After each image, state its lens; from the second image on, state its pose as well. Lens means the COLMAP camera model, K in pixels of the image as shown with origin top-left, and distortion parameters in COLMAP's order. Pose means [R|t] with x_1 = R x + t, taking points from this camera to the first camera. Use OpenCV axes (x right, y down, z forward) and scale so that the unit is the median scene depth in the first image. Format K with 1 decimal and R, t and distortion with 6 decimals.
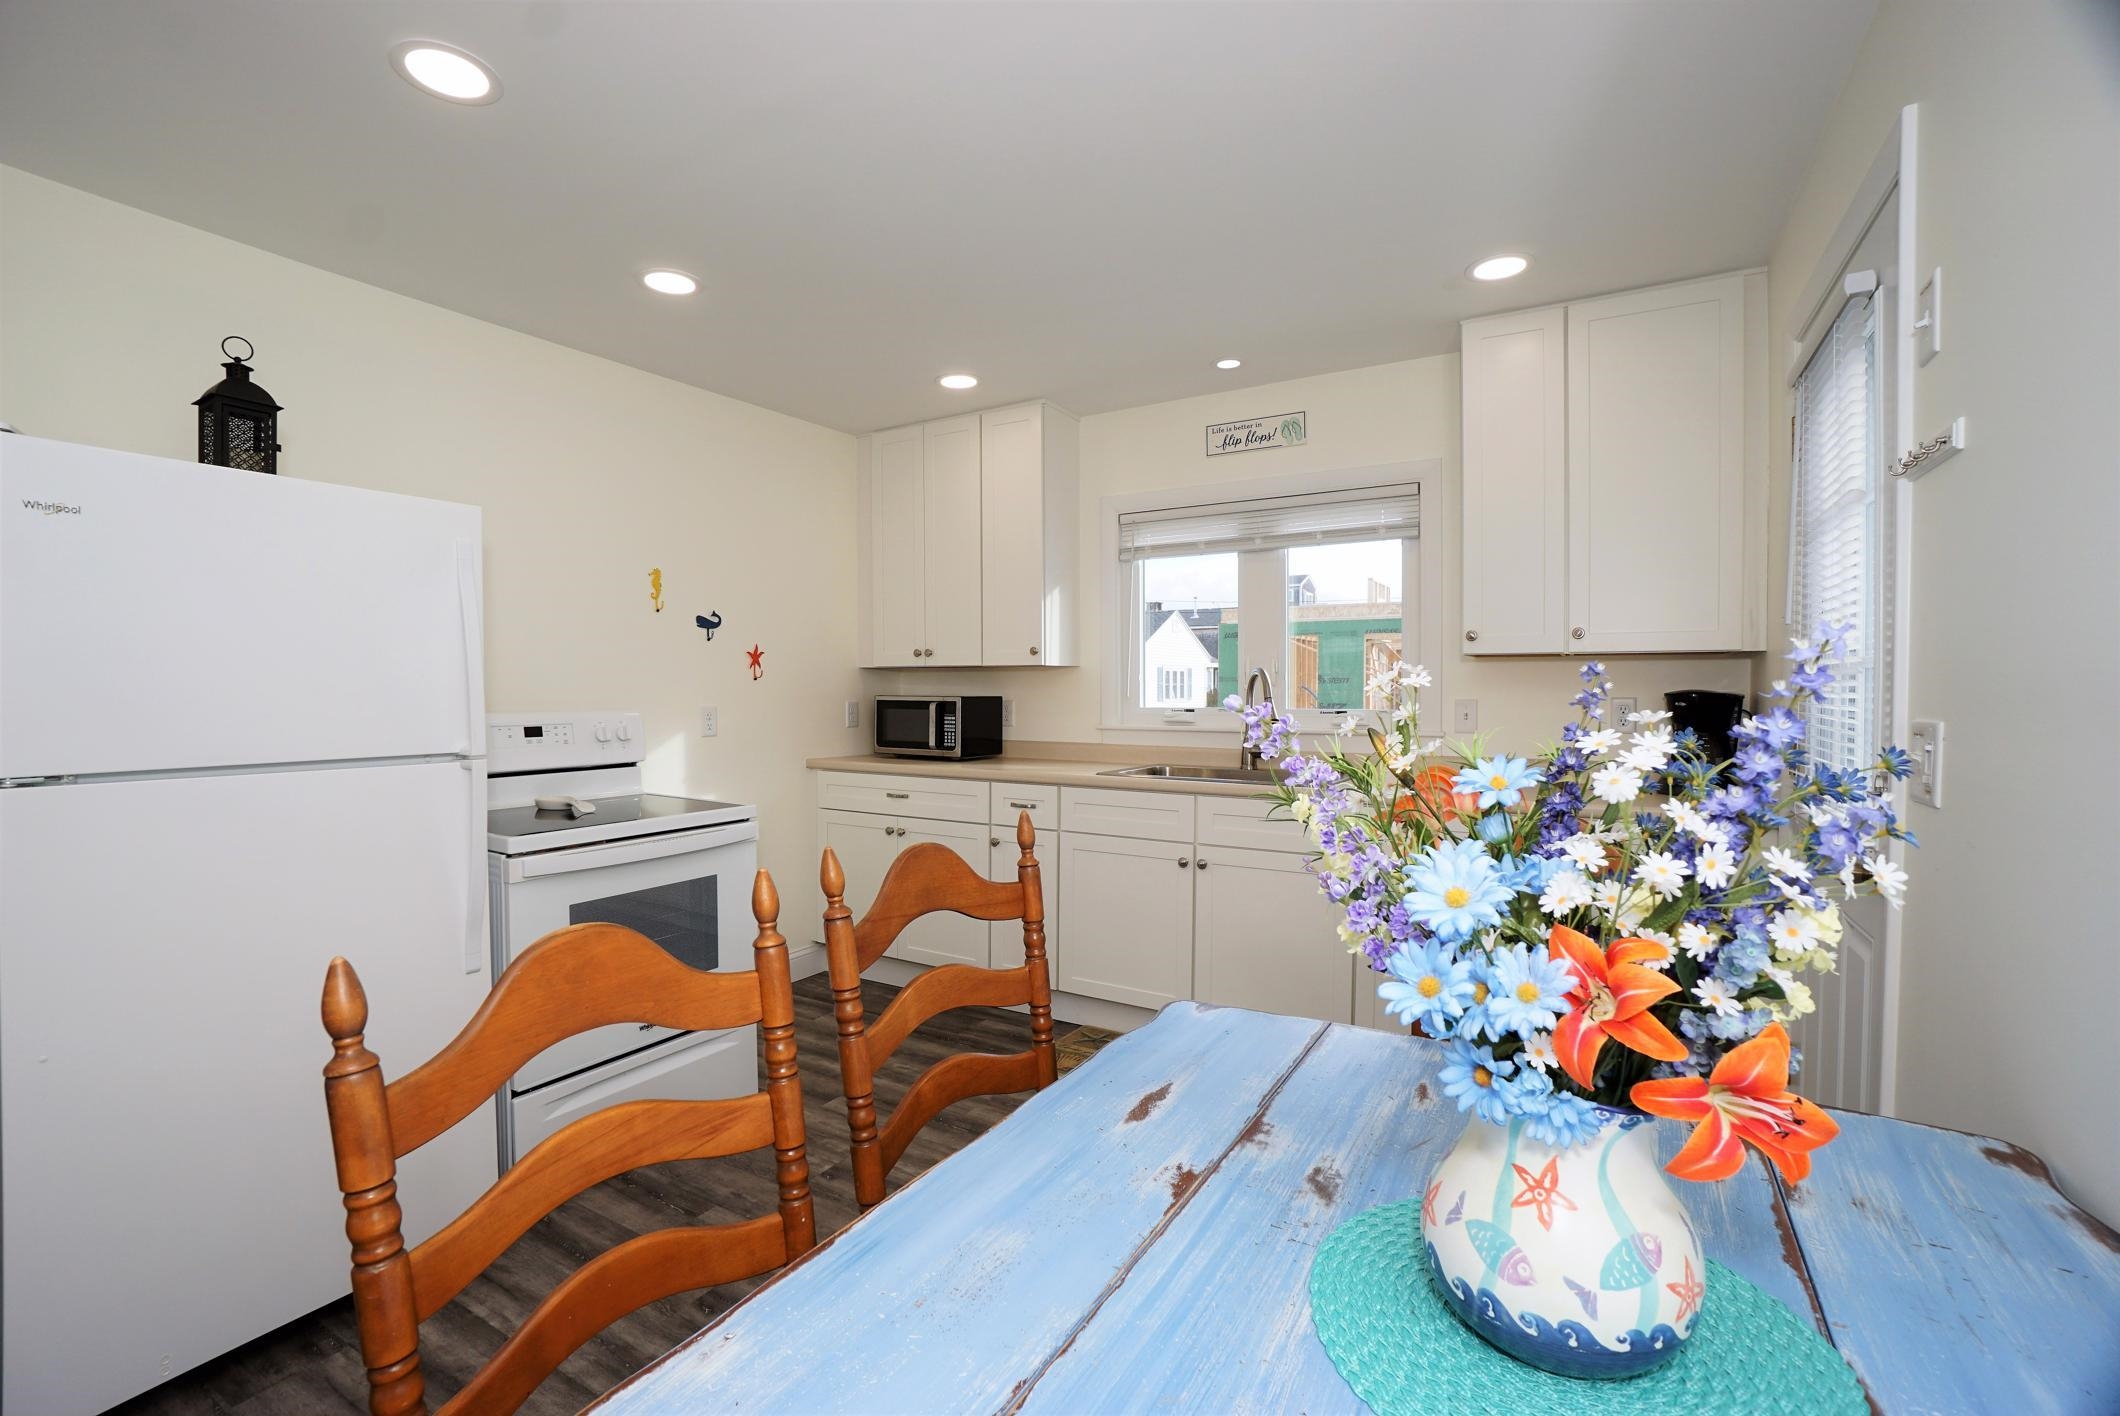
lens RADIAL K [[950.8, 0, 1032.6], [0, 950.8, 703.2], [0, 0, 1]] dist [-0.060374, 0.021080]
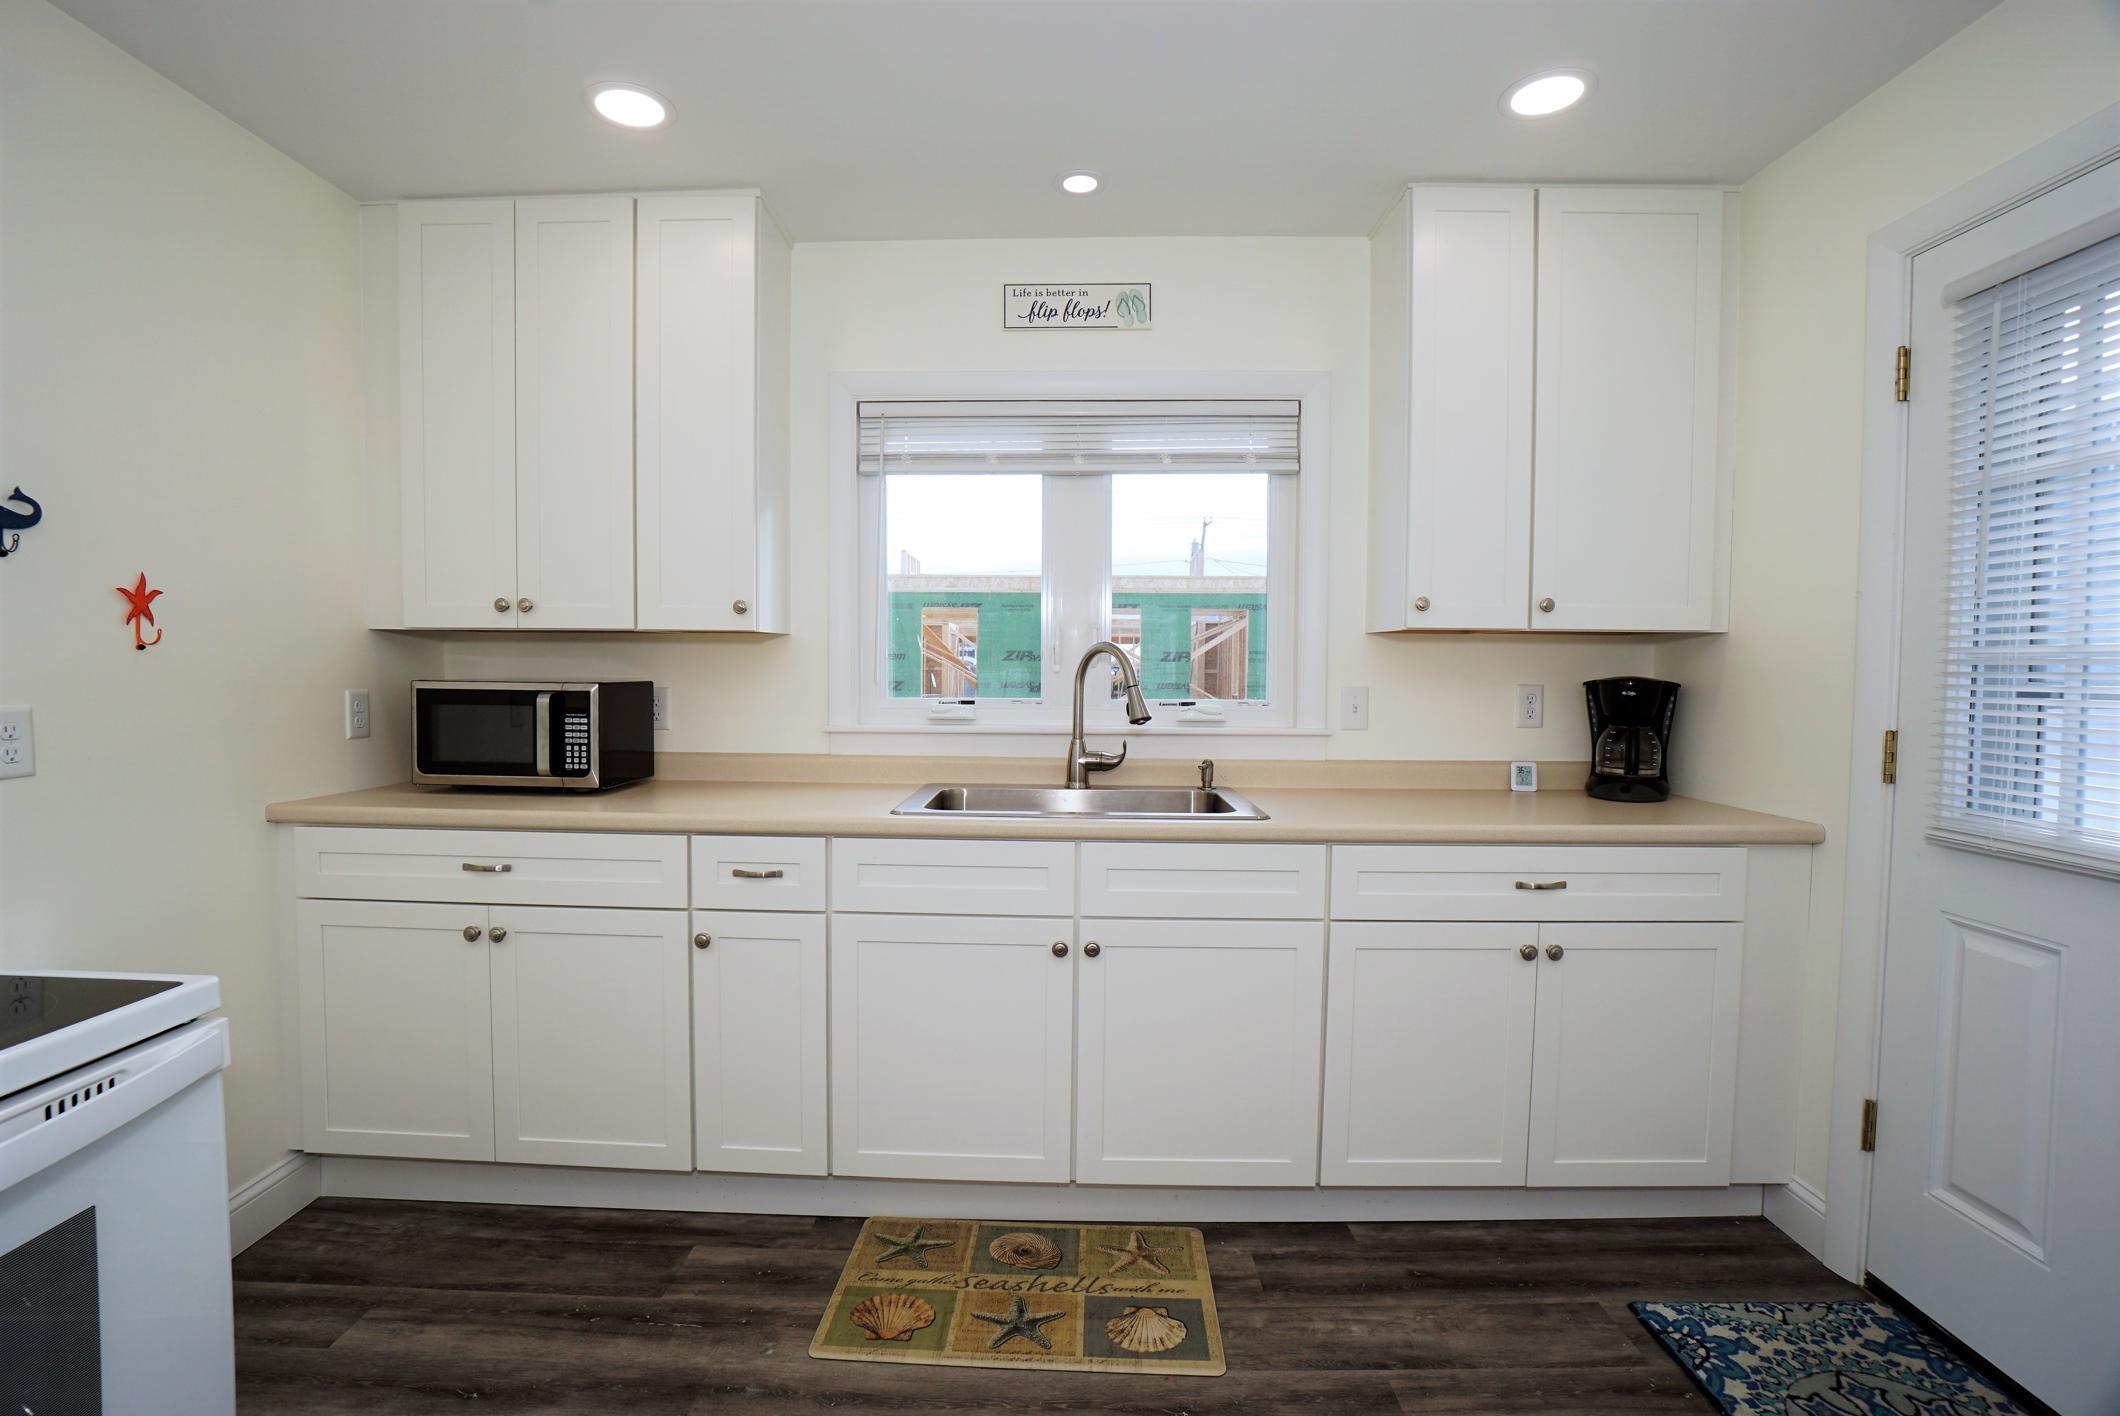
lens RADIAL K [[974.1, 0, 1038.0], [0, 974.1, 705.7], [0, 0, 1]] dist [-0.065019, 0.024755]
pose [[0.860814, -0.014640, 0.508709, -0.151739], [0.001086, 0.999637, 0.026930, -0.009198], [-0.508918, -0.022629, 0.860517, 0.386722]]
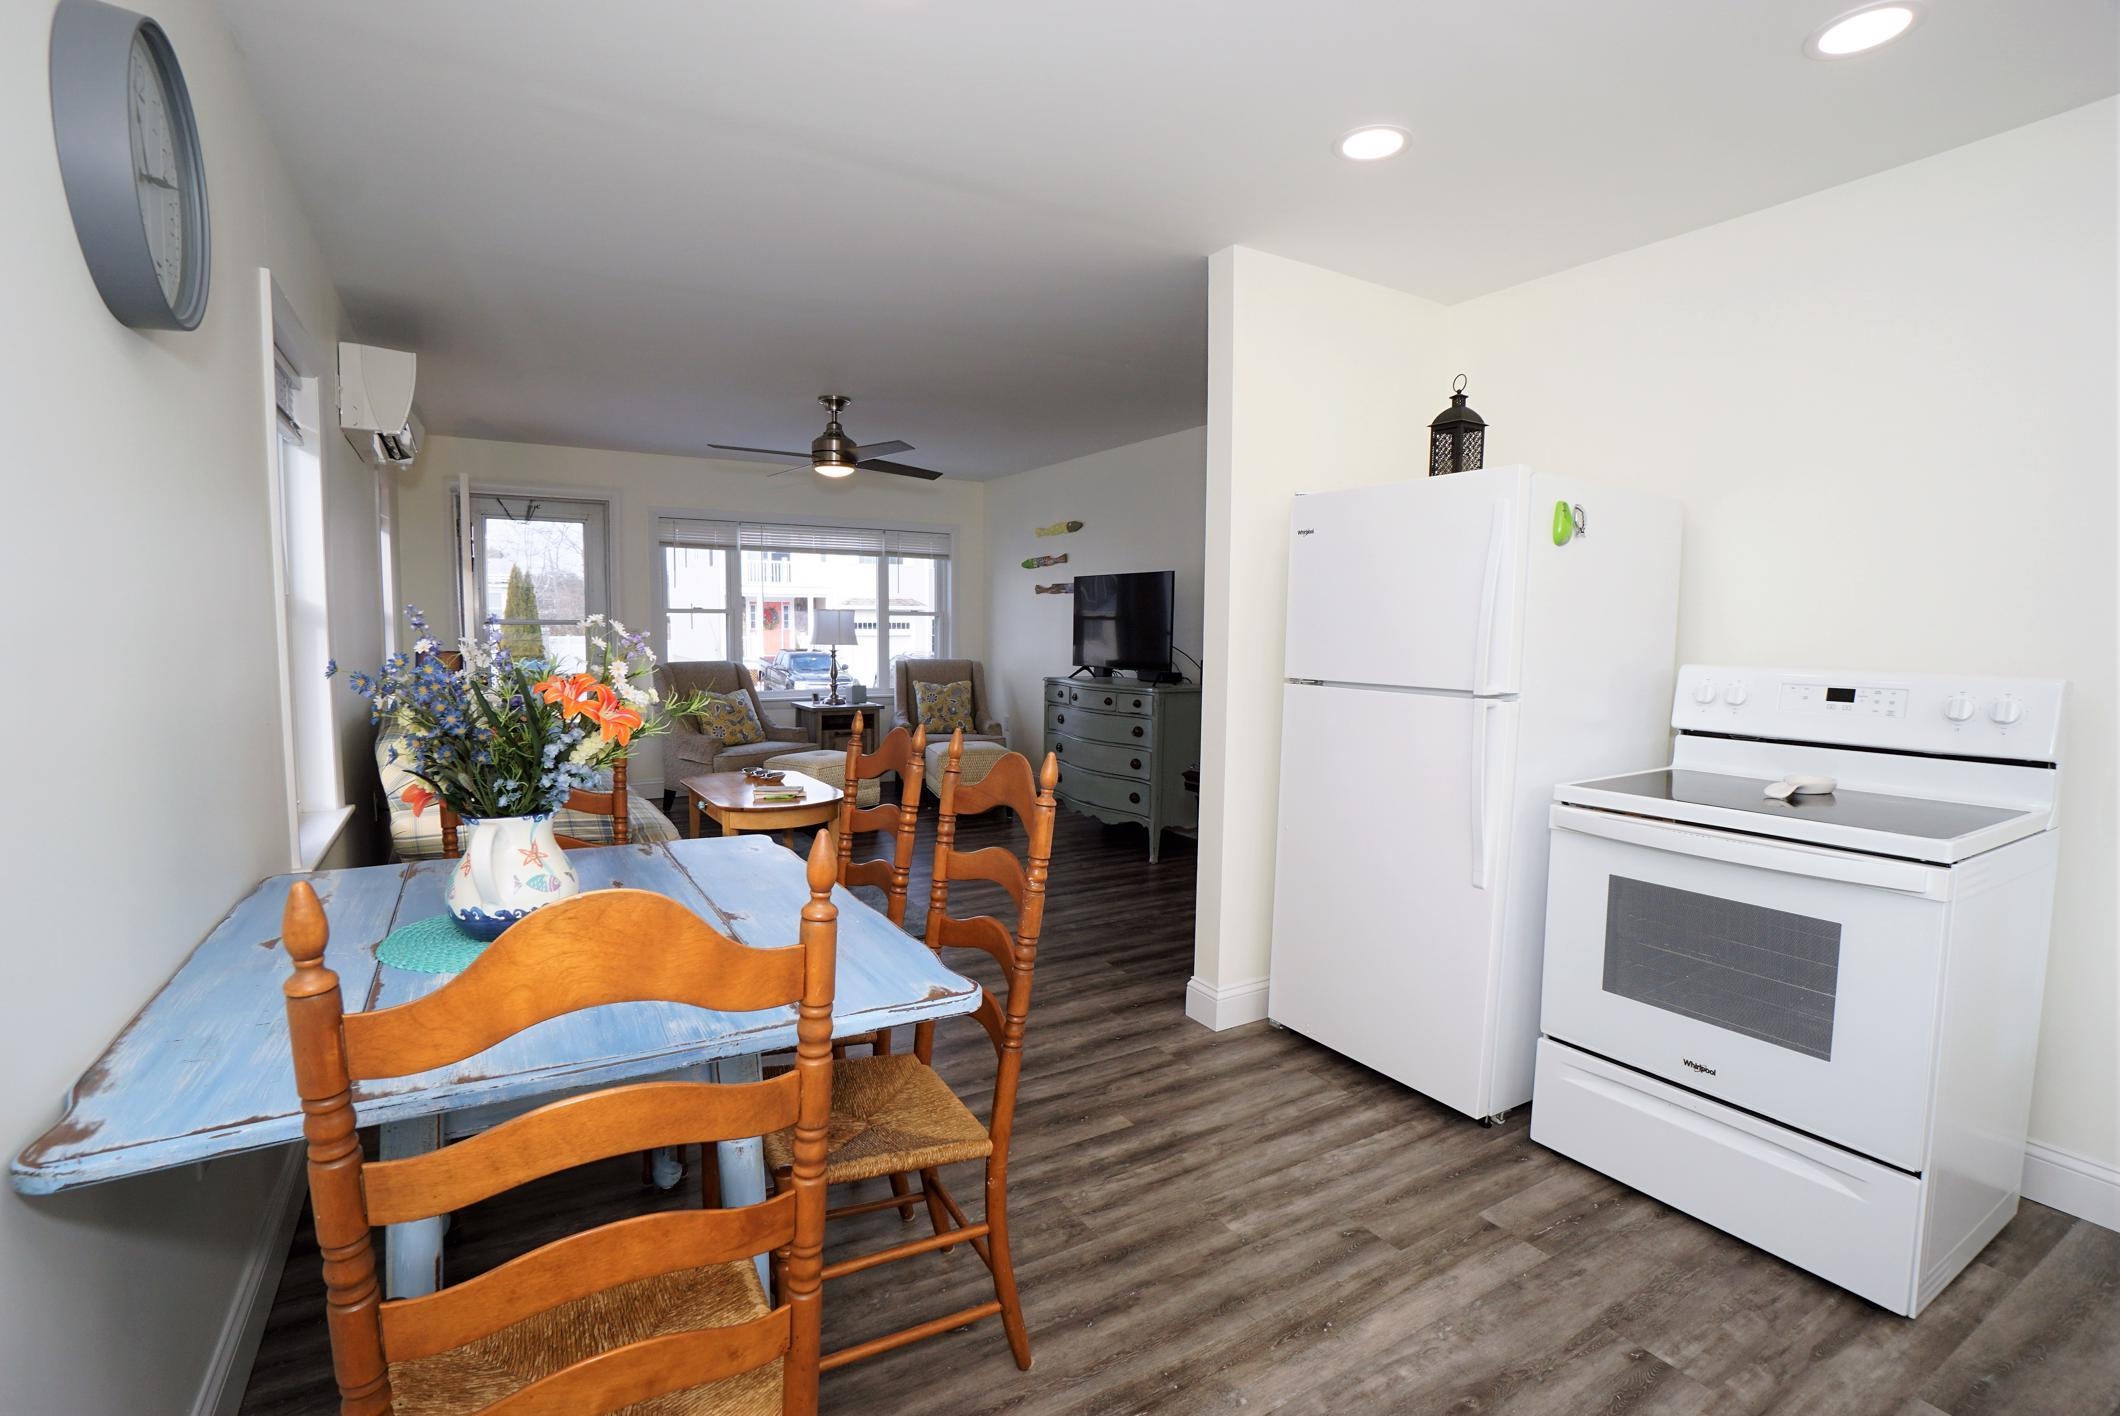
lens RADIAL K [[950.8, 0, 1032.6], [0, 950.8, 703.2], [0, 0, 1]] dist [-0.060374, 0.021080]
pose [[-0.469957, 0.065856, -0.880229, 0.356512], [-0.023058, 0.995957, 0.086825, -0.010730], [0.882388, 0.061100, -0.466539, 0.578419]]
